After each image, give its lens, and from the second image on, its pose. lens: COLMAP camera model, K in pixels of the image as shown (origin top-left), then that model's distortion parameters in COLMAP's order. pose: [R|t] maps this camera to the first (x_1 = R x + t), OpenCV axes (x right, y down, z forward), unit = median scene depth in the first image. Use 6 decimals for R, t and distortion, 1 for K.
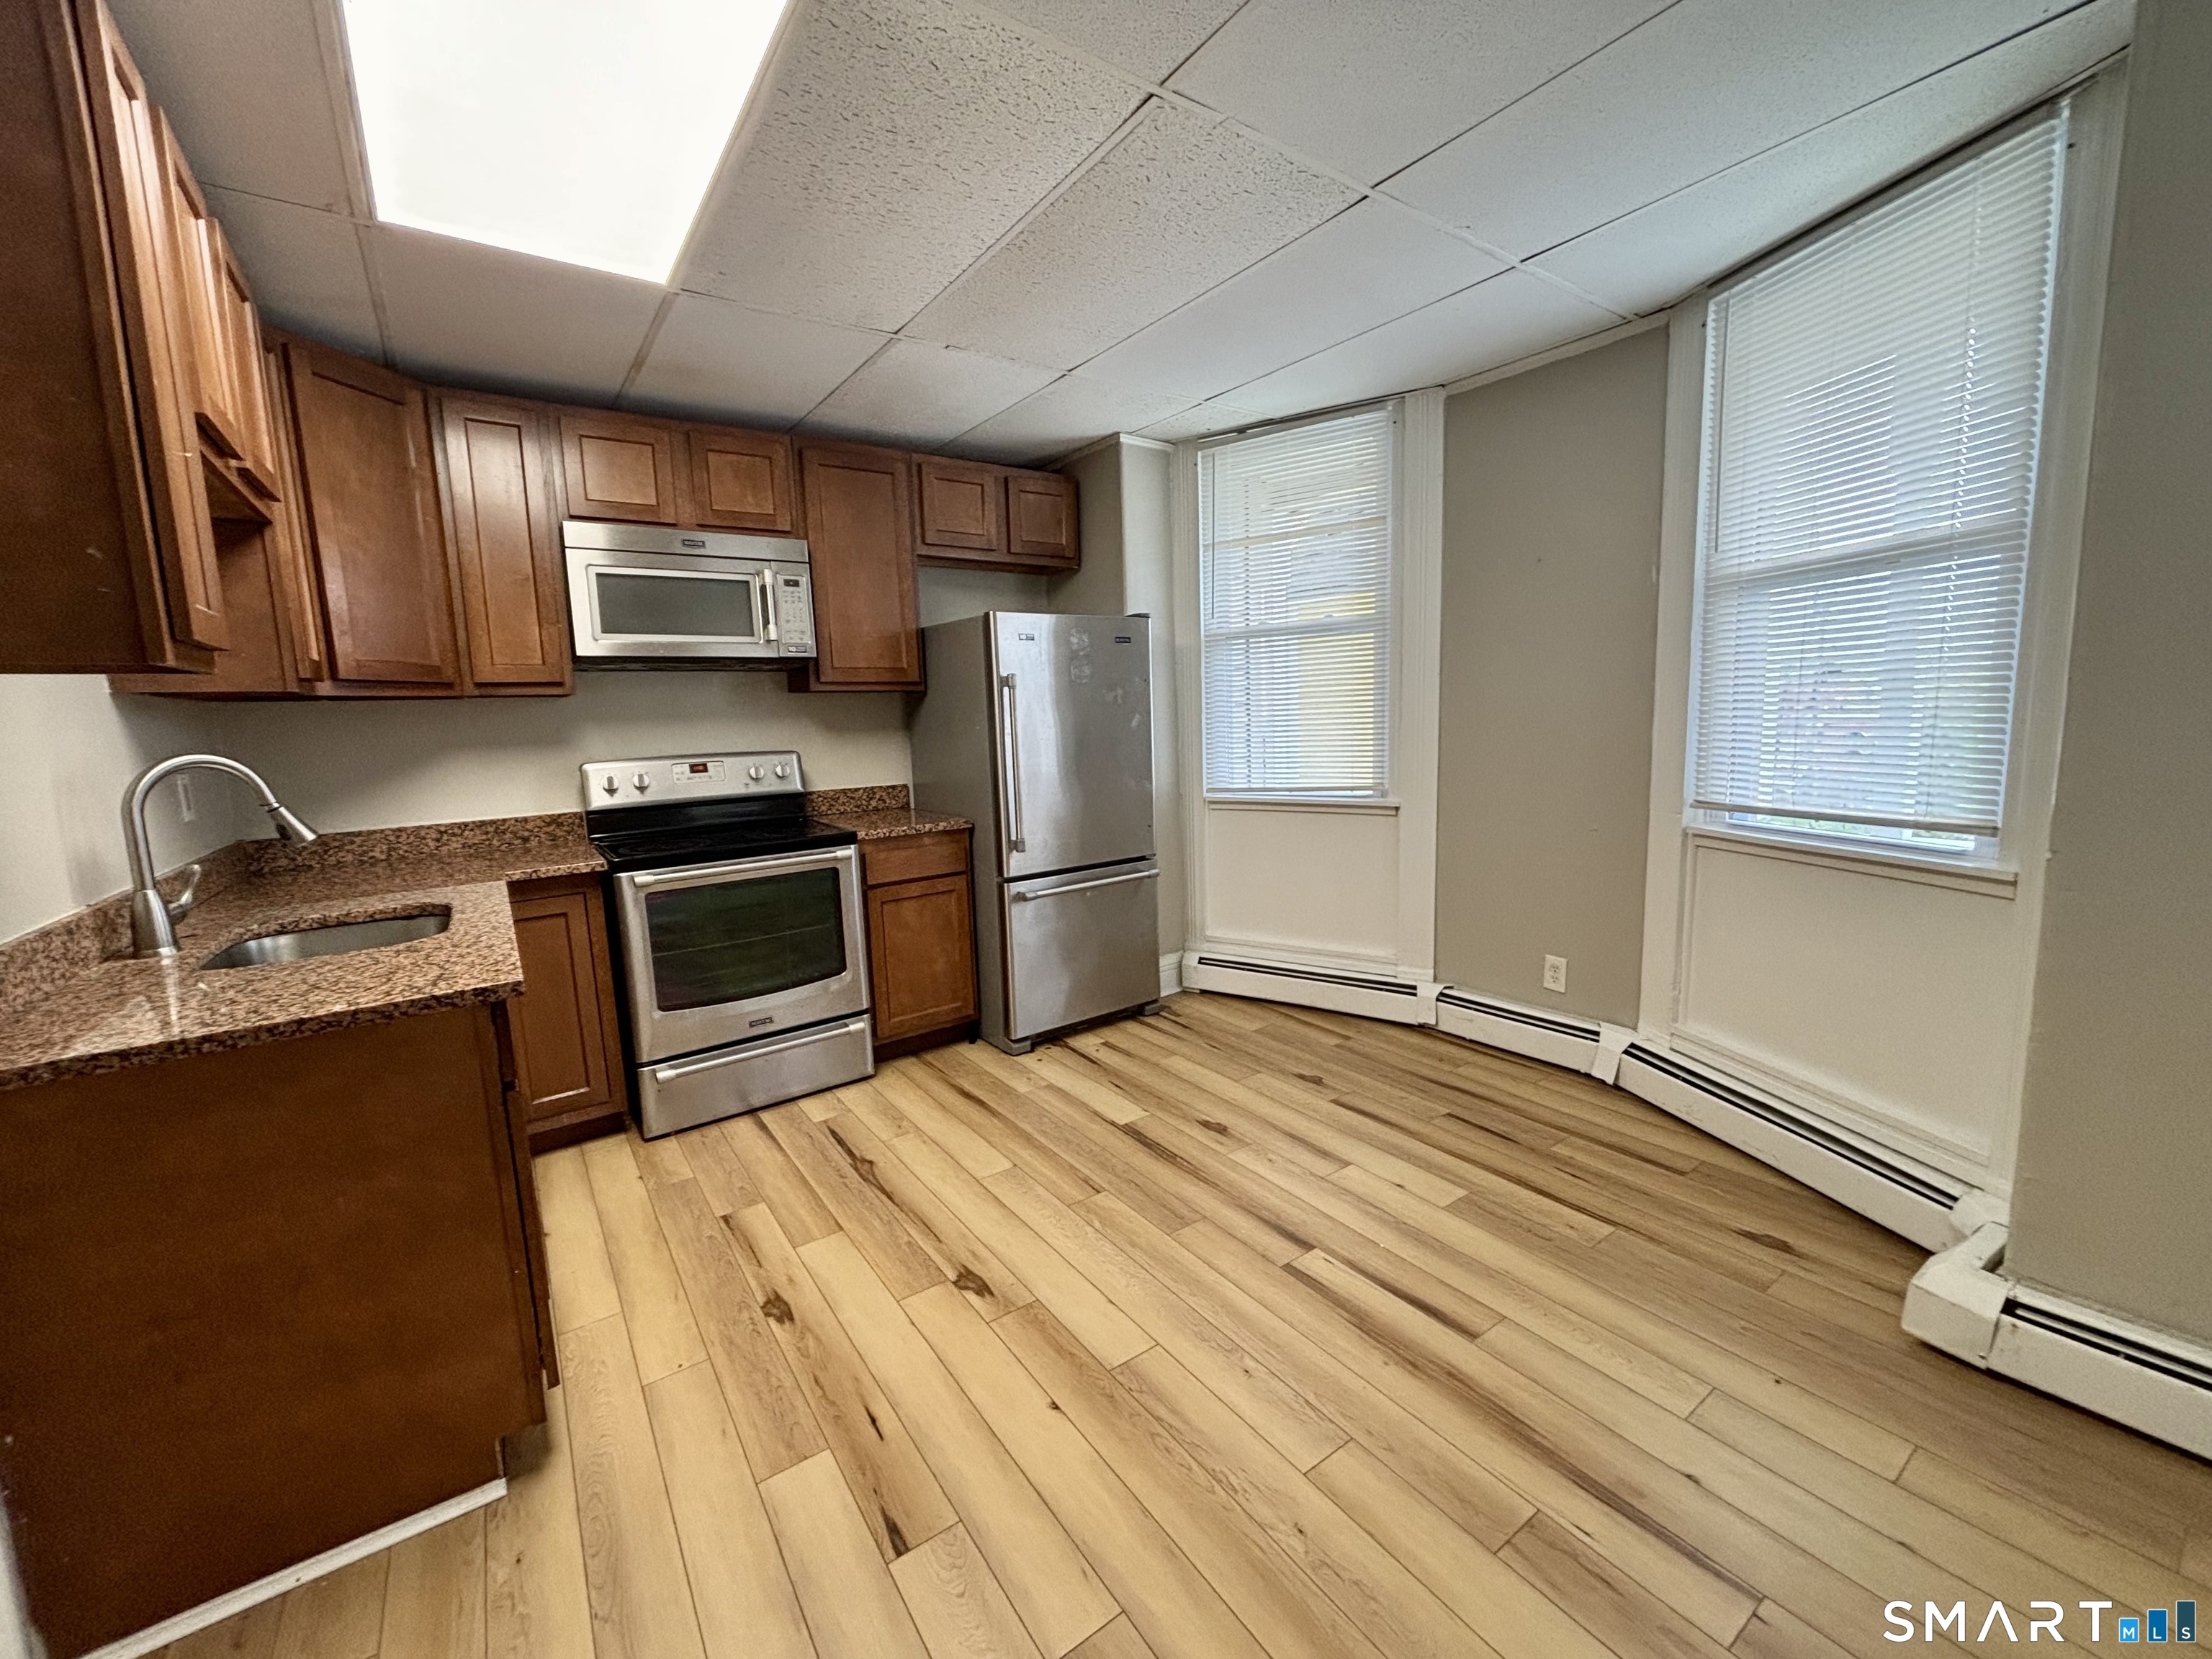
lens RADIAL K [[880.1, 0, 1102.6], [0, 880.1, 828.6], [0, 0, 1]] dist [-0.001573, 0.000231]
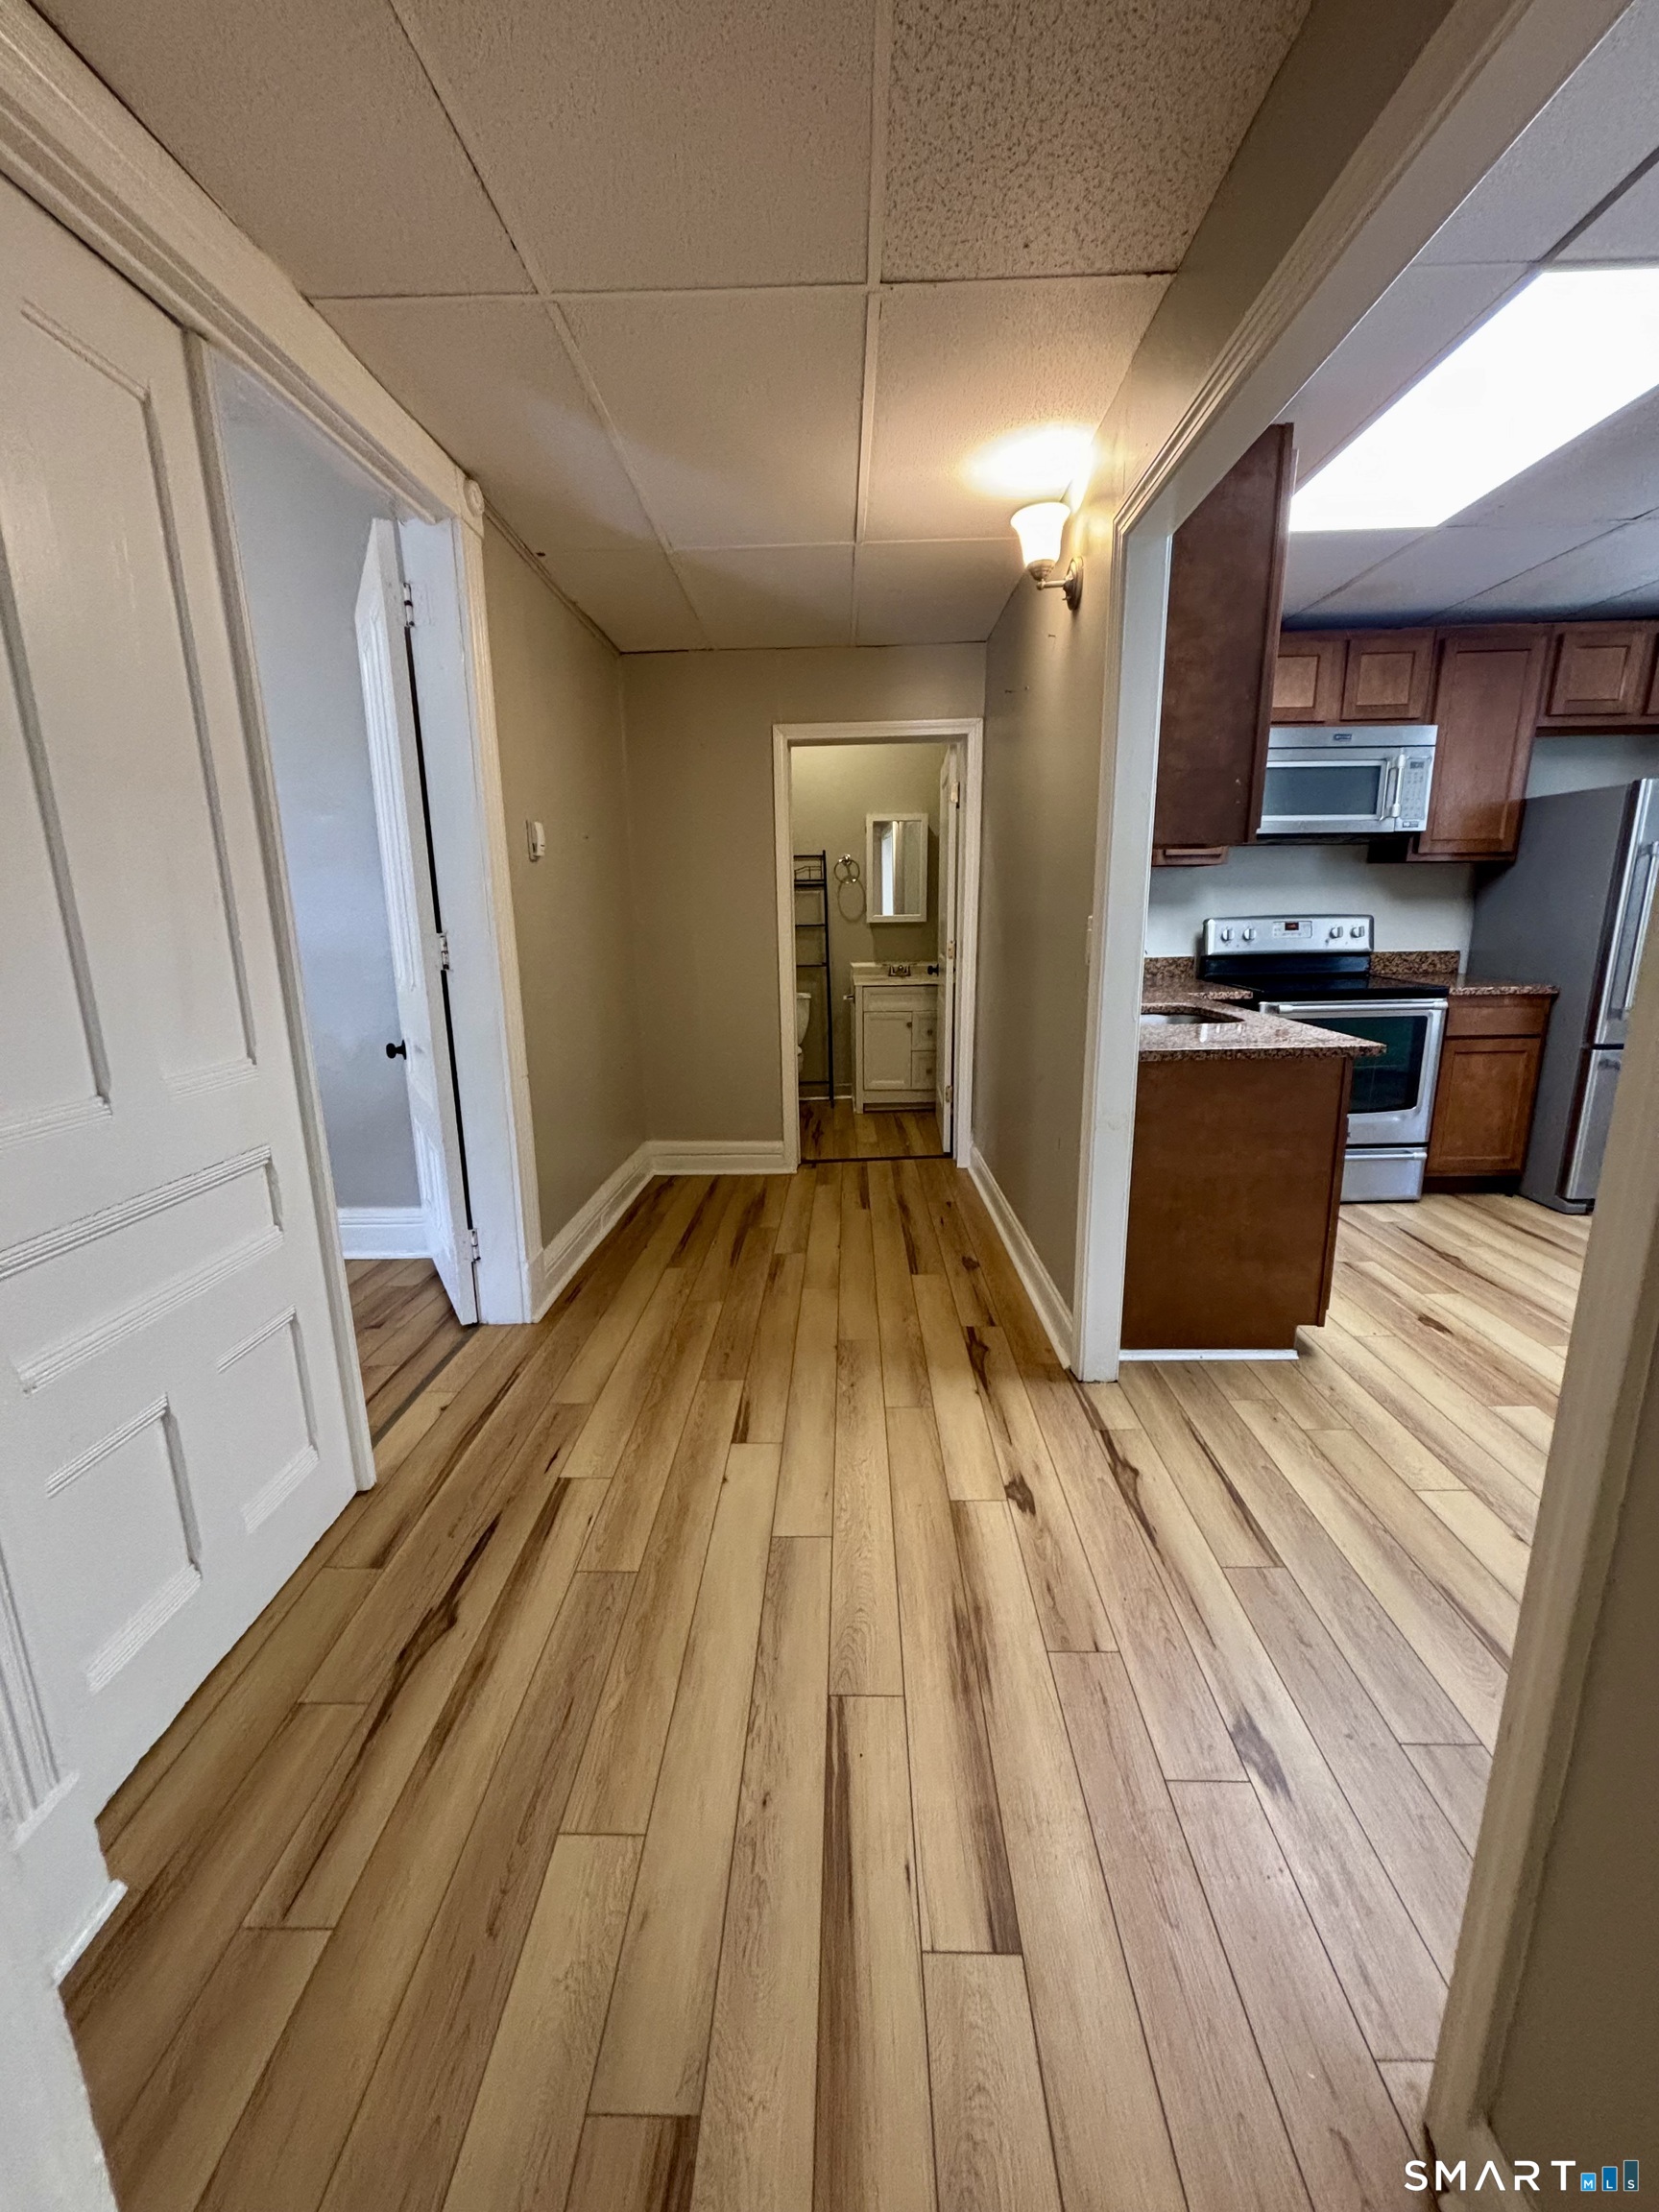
lens RADIAL K [[880.1, 0, 832.2], [0, 880.1, 1100.2], [0, 0, 1]] dist [-0.001573, 0.000231]
pose [[0.804047, 0.148113, -0.575823, -0.230021], [-0.087225, 0.987381, 0.132178, 0.063359], [0.588133, -0.056051, 0.806819, -0.373586]]
